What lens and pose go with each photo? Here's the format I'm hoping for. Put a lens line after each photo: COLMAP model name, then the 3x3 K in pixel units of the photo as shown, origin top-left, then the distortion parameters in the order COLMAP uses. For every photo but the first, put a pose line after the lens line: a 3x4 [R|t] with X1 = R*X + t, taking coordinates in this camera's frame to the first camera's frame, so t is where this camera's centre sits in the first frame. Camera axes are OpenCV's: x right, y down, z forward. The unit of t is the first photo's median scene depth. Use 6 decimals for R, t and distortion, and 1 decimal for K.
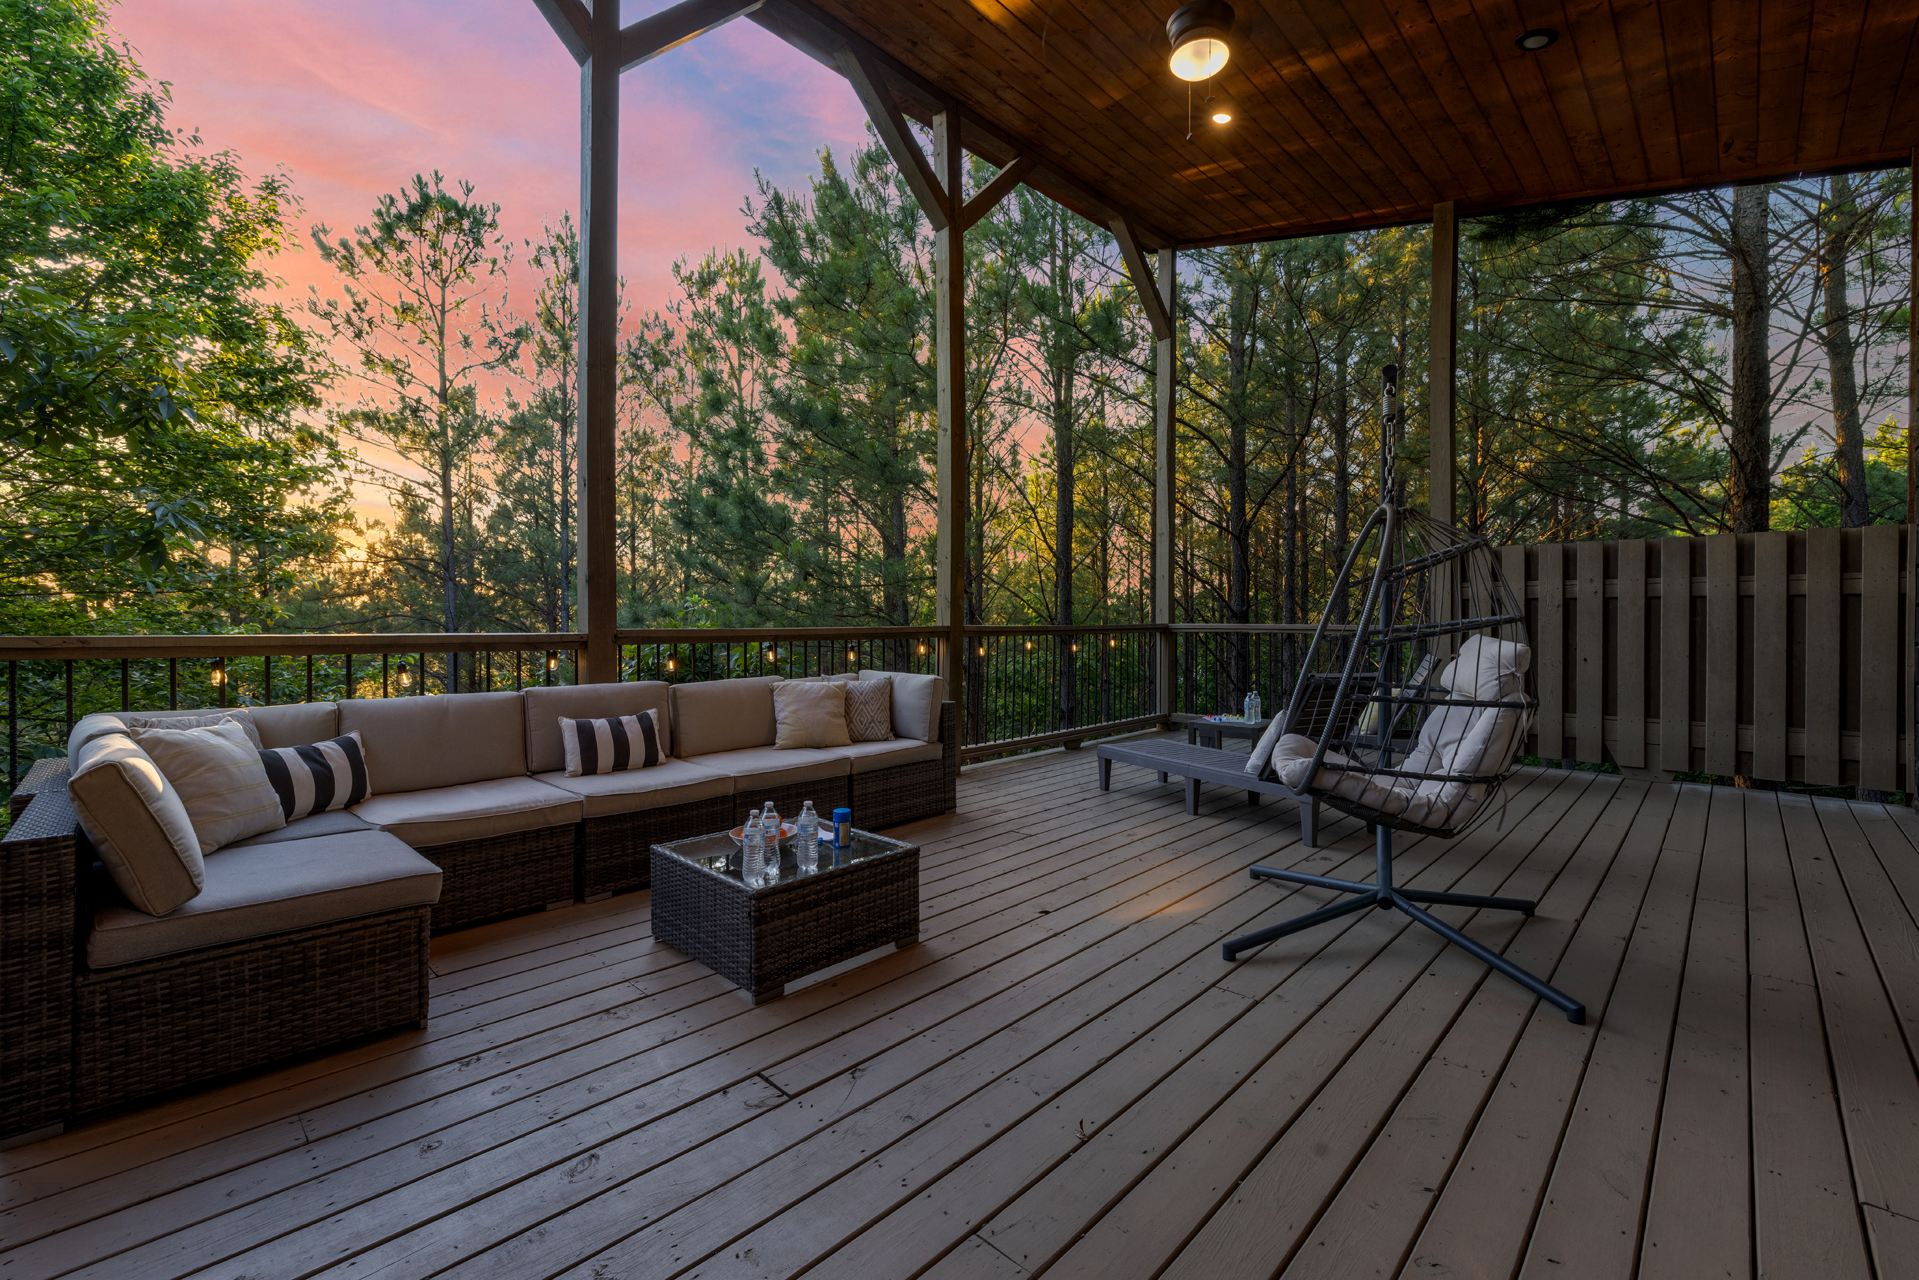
lens RADIAL K [[814.4, 0, 959.6], [0, 814.4, 630.4], [0, 0, 1]] dist [0.002826, -0.000471]
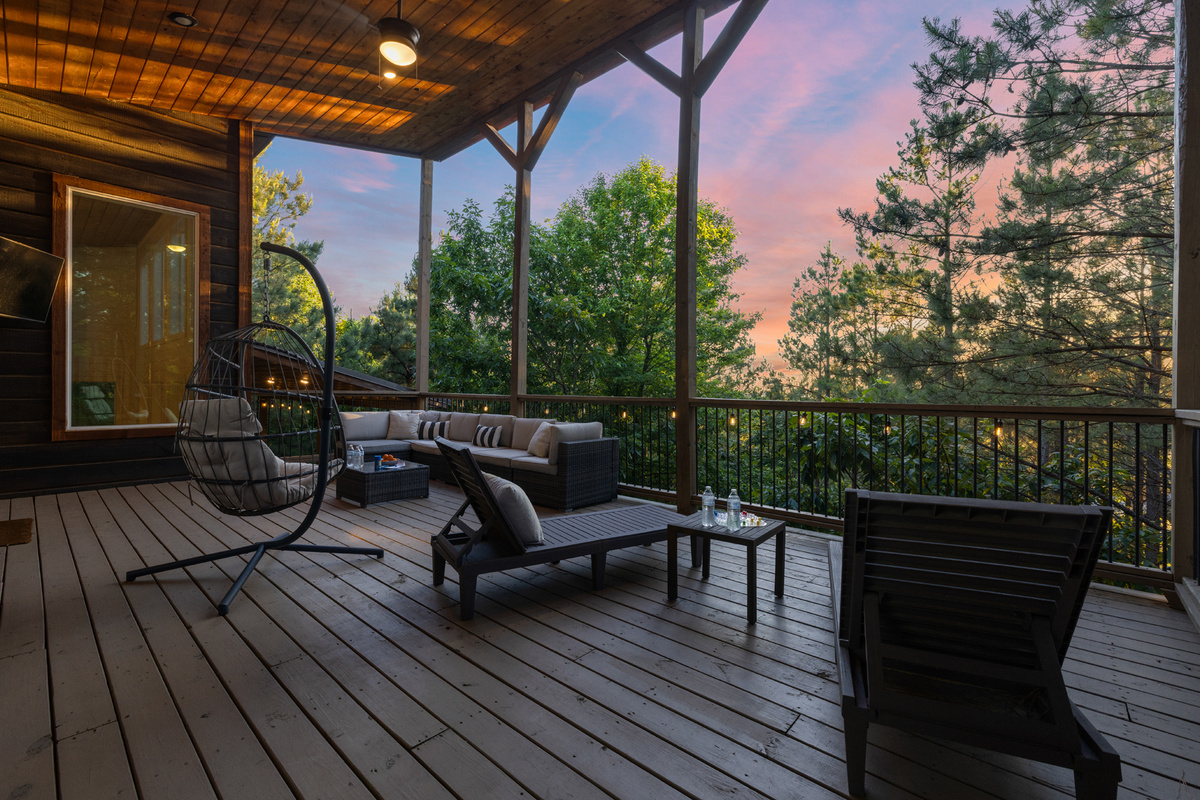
lens RADIAL K [[509.3, 0, 598.2], [0, 509.3, 393.3], [0, 0, 1]] dist [0.002826, -0.000471]
pose [[0.031741, 0.008542, -0.999460, 1.350901], [-0.026517, 0.999619, 0.007701, -0.027003], [0.999144, 0.026258, 0.031955, 1.378223]]
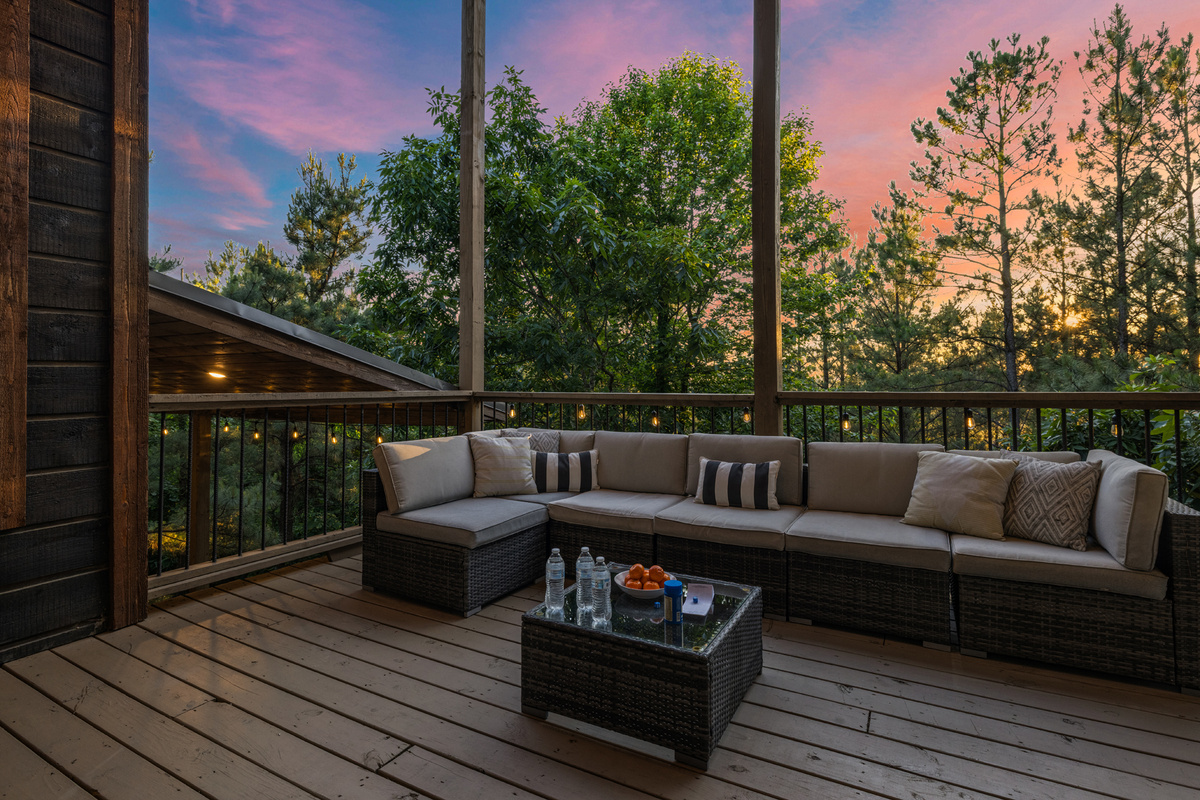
lens RADIAL K [[596.3, 0, 612.8], [0, 596.3, 374.0], [0, 0, 1]] dist [0.002287, 0.000210]
pose [[0.253405, -0.018052, -0.967192, 0.401065], [-0.008165, 0.999750, -0.020799, -0.007666], [0.967326, 0.013167, 0.253194, 0.575777]]
